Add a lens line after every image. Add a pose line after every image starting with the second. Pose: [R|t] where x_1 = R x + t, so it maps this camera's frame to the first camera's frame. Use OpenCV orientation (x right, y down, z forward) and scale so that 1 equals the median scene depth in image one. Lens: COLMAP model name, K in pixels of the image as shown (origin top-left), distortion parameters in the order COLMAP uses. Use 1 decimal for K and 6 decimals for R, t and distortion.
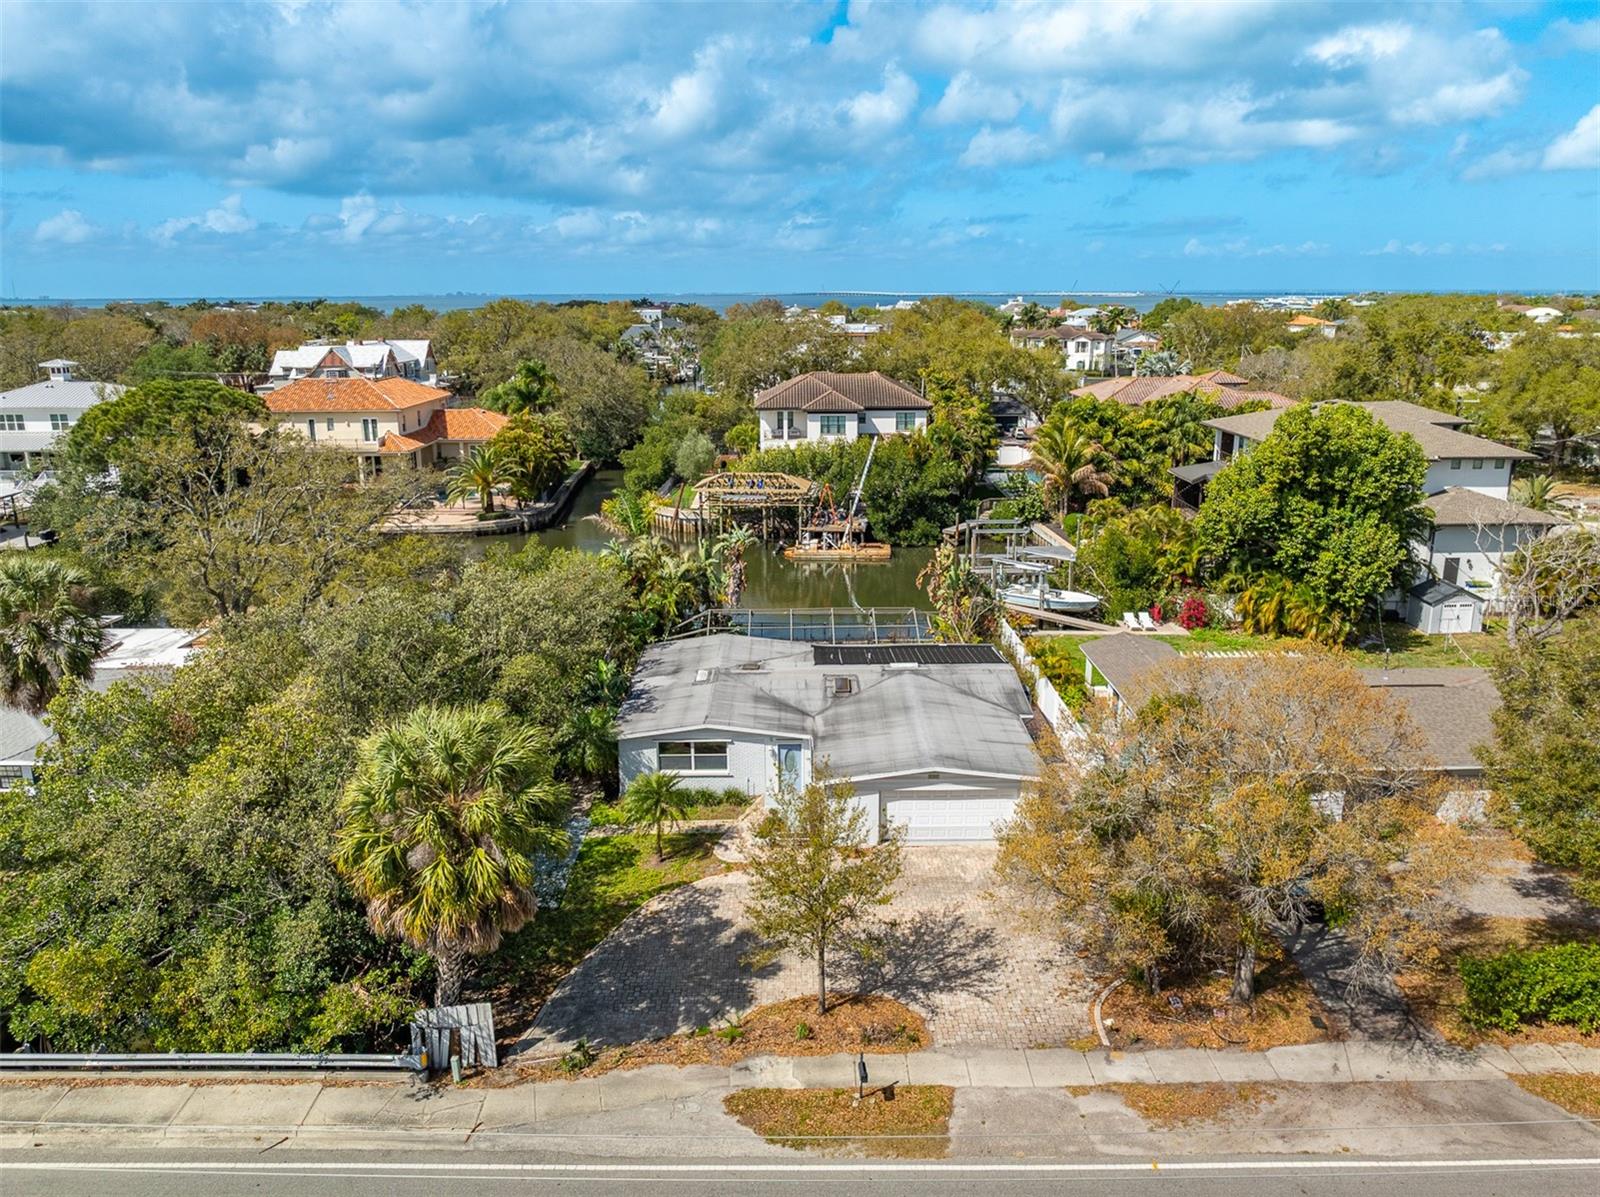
lens RADIAL K [[1119.1, 0, 800.0], [0, 1119.1, 598.5], [0, 0, 1]] dist [-0.030158, 0.007630]
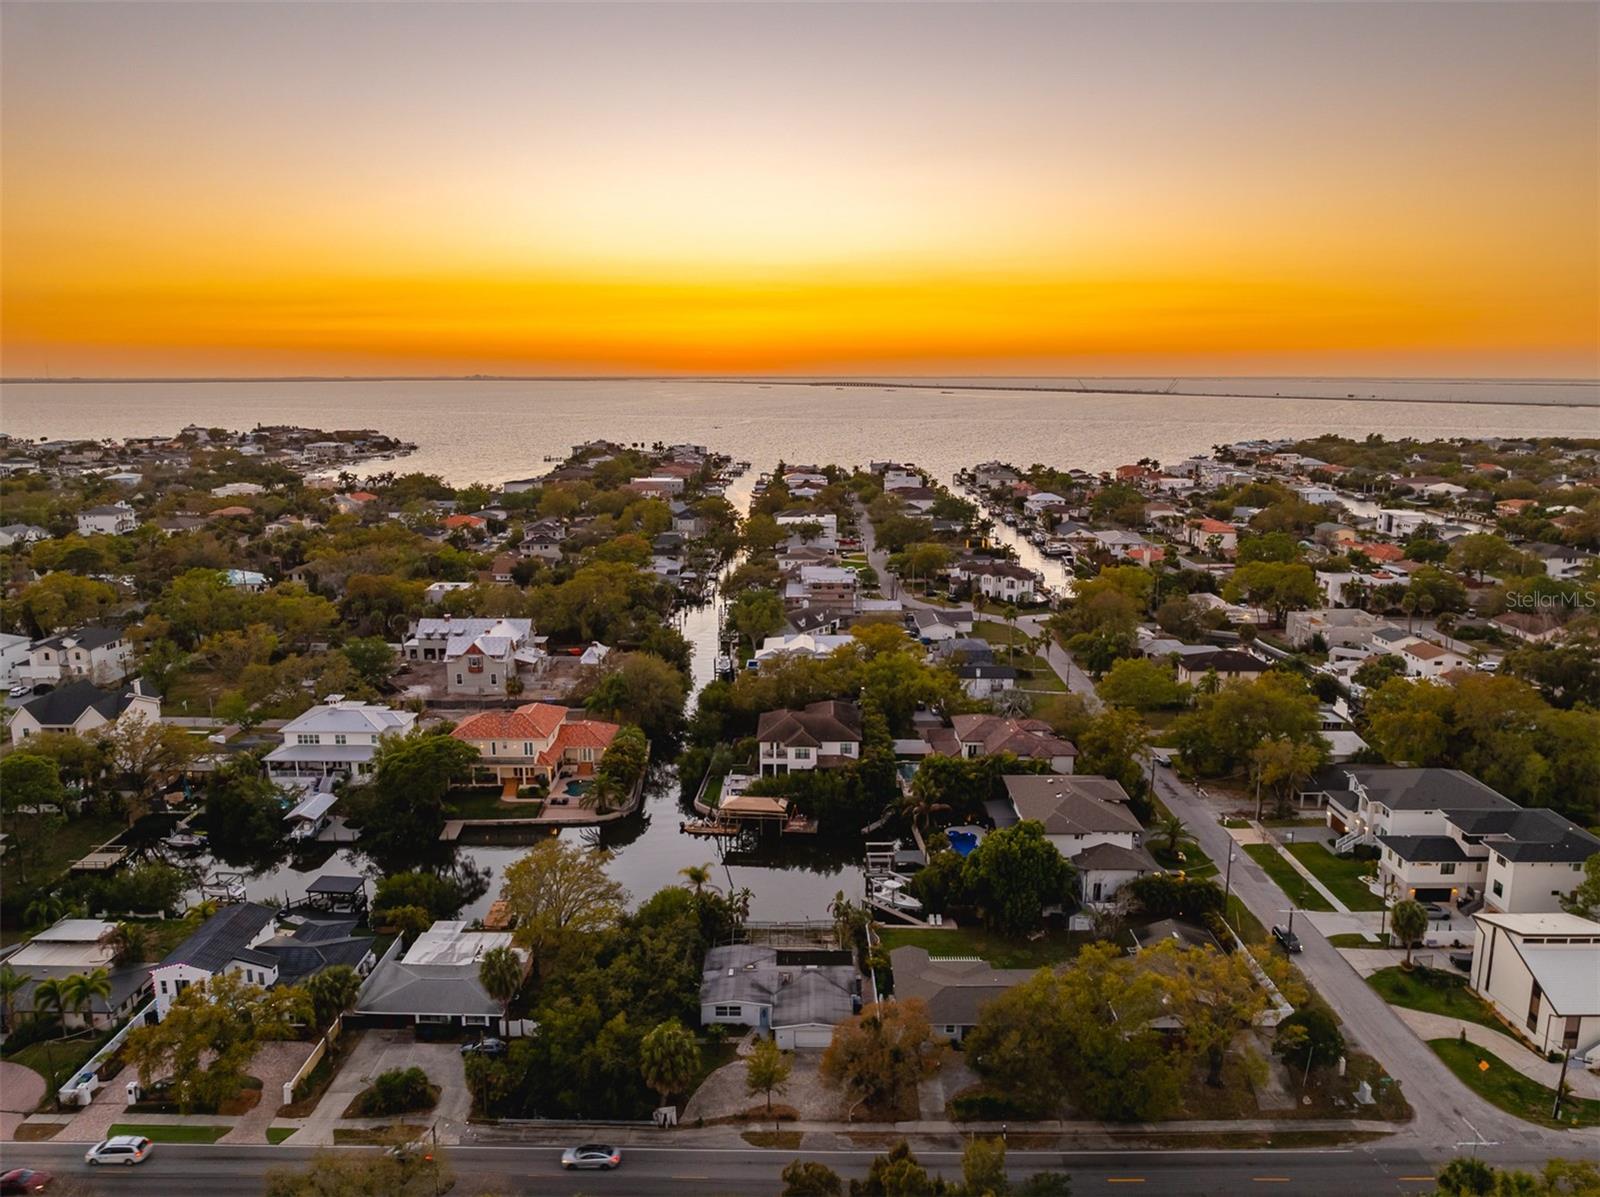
lens RADIAL K [[1113.7, 0, 800.0], [0, 1113.7, 598.5], [0, 0, 1]] dist [-0.031040, 0.011352]
pose [[0.999939, 0.007868, -0.007770, 0.058716], [-0.008390, 0.997537, -0.069645, -0.433873], [0.007203, 0.069706, 0.997542, -1.129809]]
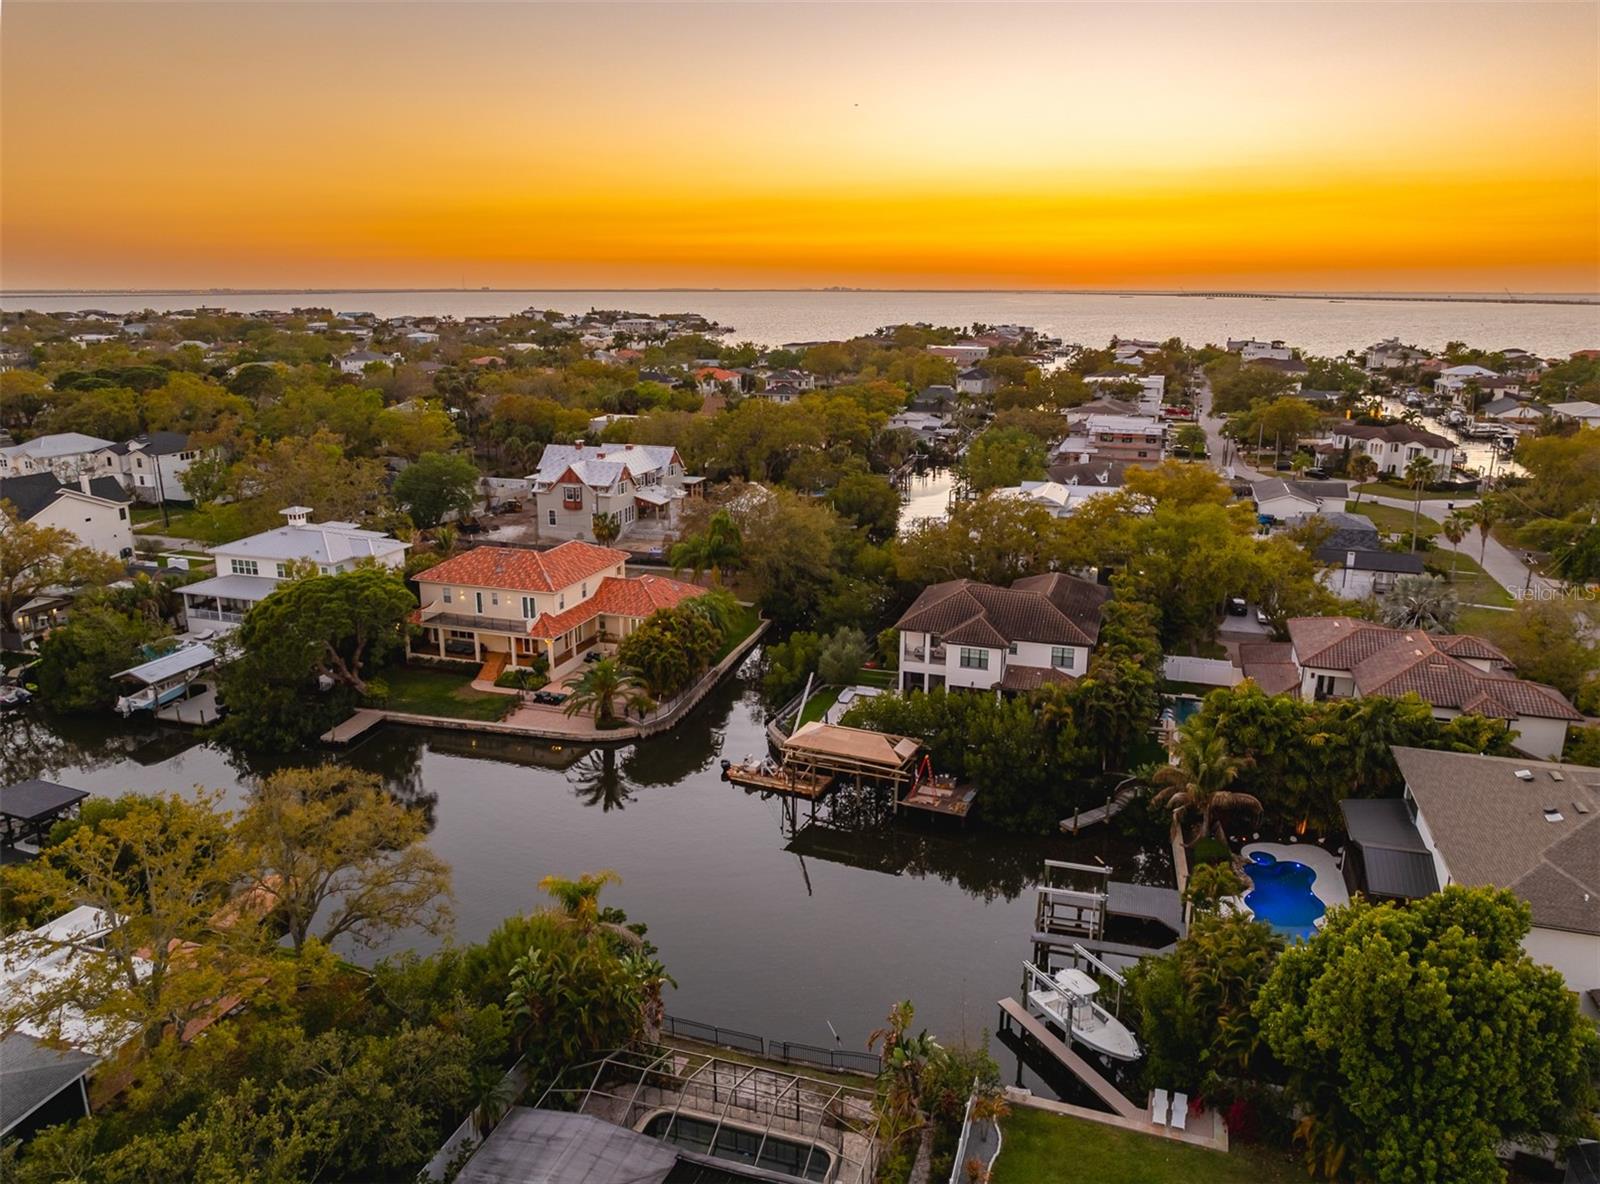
lens RADIAL K [[1116.6, 0, 800.0], [0, 1116.6, 592.0], [0, 0, 1]] dist [-0.025828, 0.000896]
pose [[0.949555, 0.088443, -0.300871, 0.256383], [-0.088768, 0.995972, 0.012618, -0.329406], [0.300776, 0.014726, 0.953581, 0.164086]]
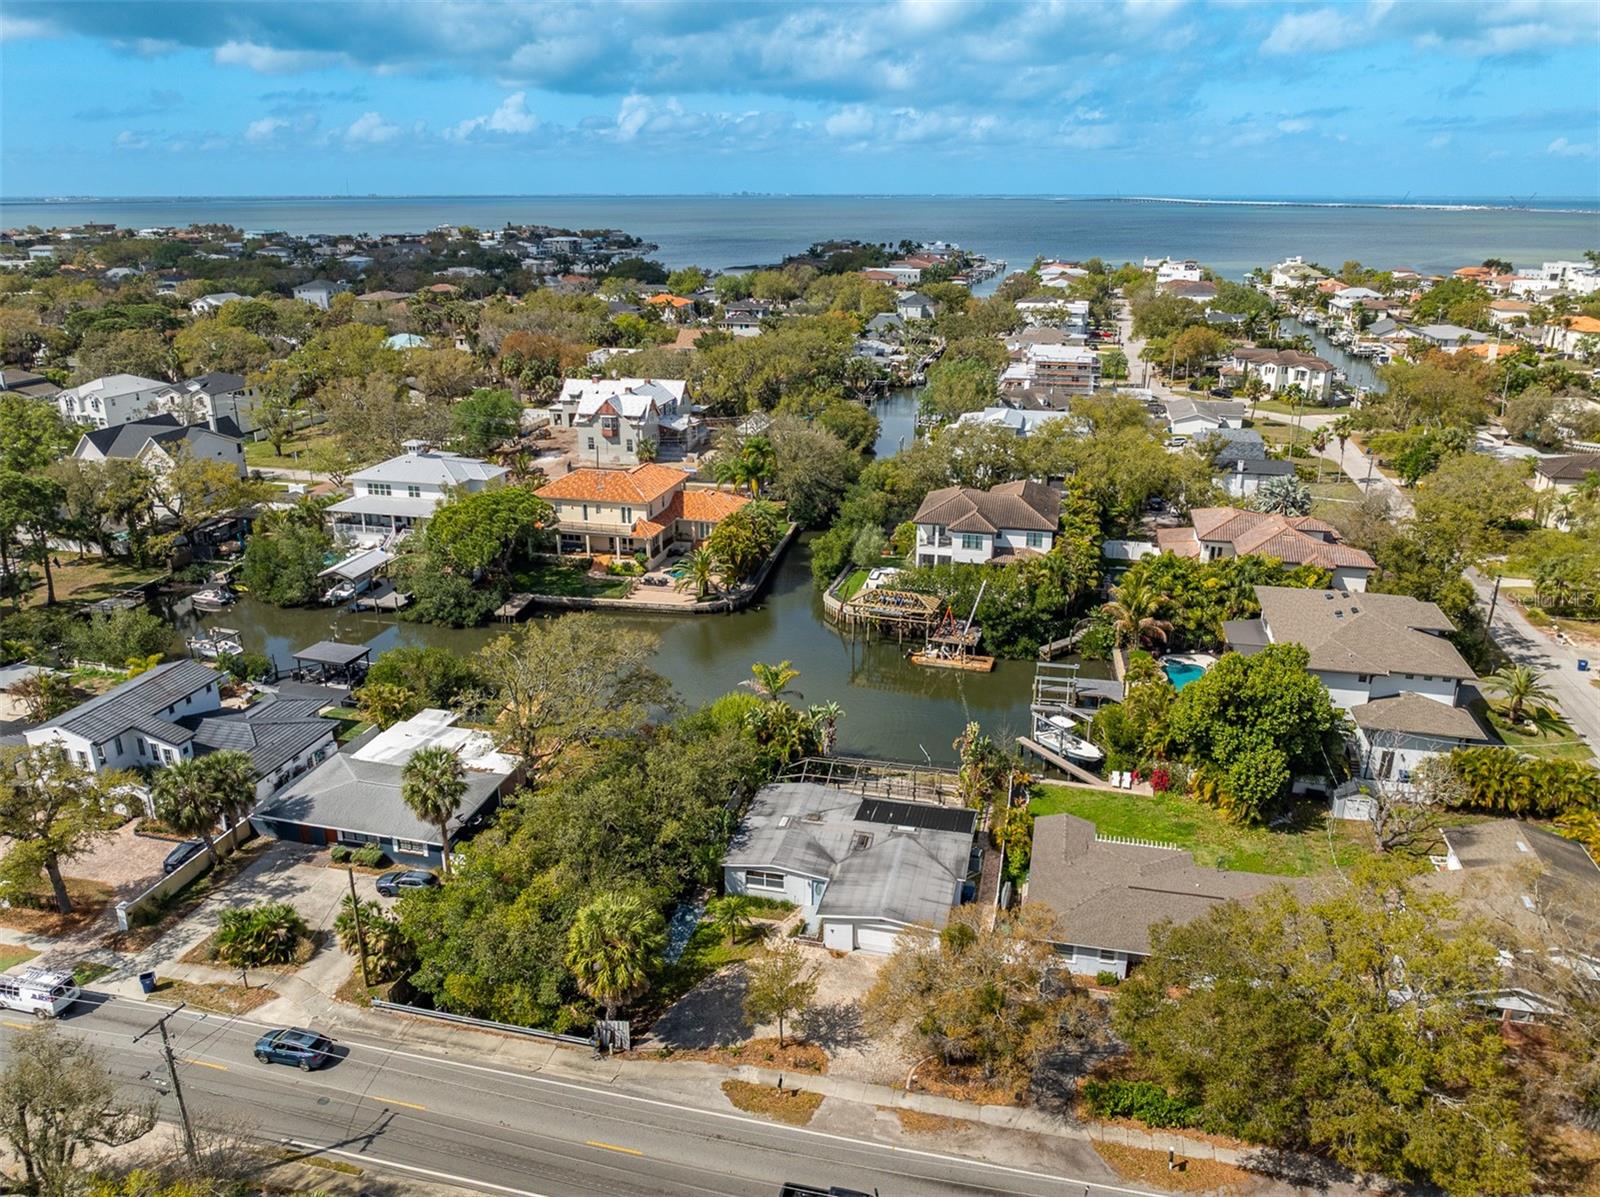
lens RADIAL K [[1137.4, 0, 802.7], [0, 1137.4, 599.3], [0, 0, 1]] dist [-0.028212, 0.007017]
pose [[0.971523, 0.084408, -0.221401, 0.209961], [-0.067068, 0.994146, 0.084714, -0.296386], [0.227255, -0.067452, 0.971496, -0.456713]]
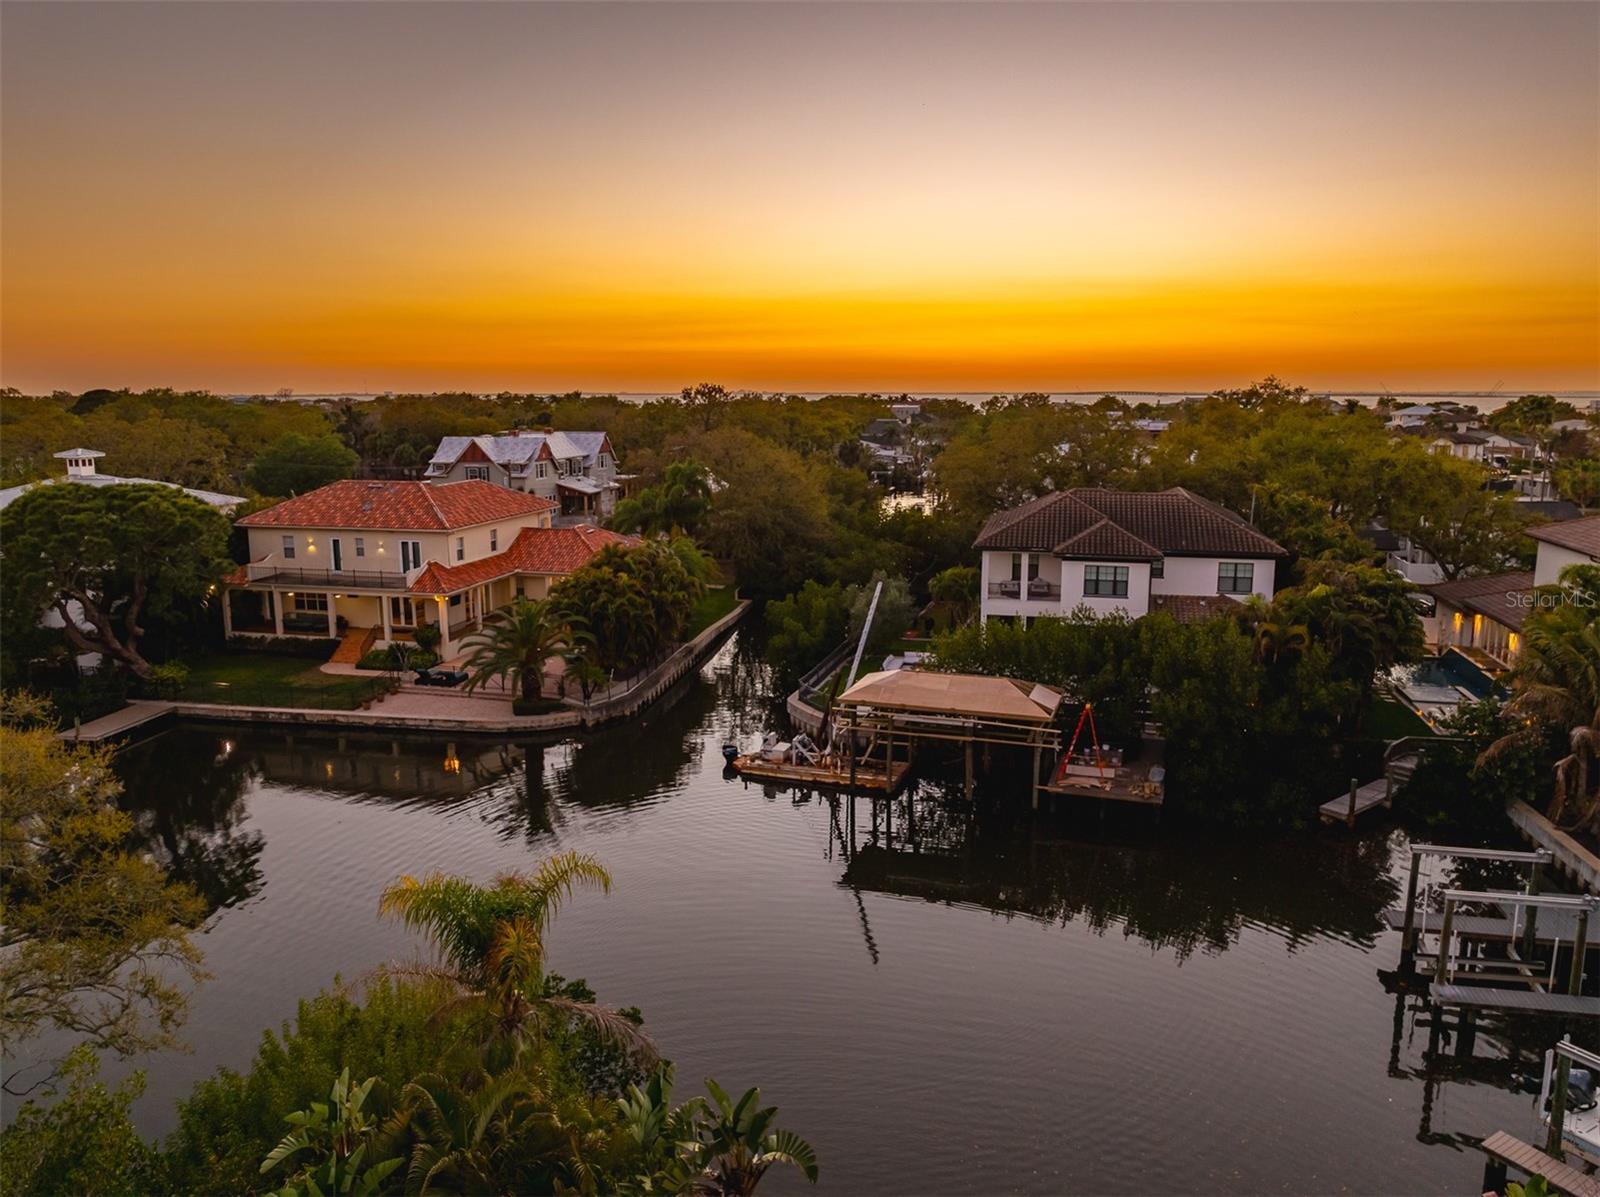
lens RADIAL K [[1119.1, 0, 800.0], [0, 1119.1, 598.5], [0, 0, 1]] dist [-0.030158, 0.007630]
pose [[0.972094, 0.044588, -0.230315, 0.013910], [-0.063752, 0.995034, -0.076445, -0.145311], [0.225763, 0.088995, 0.970109, 0.634506]]
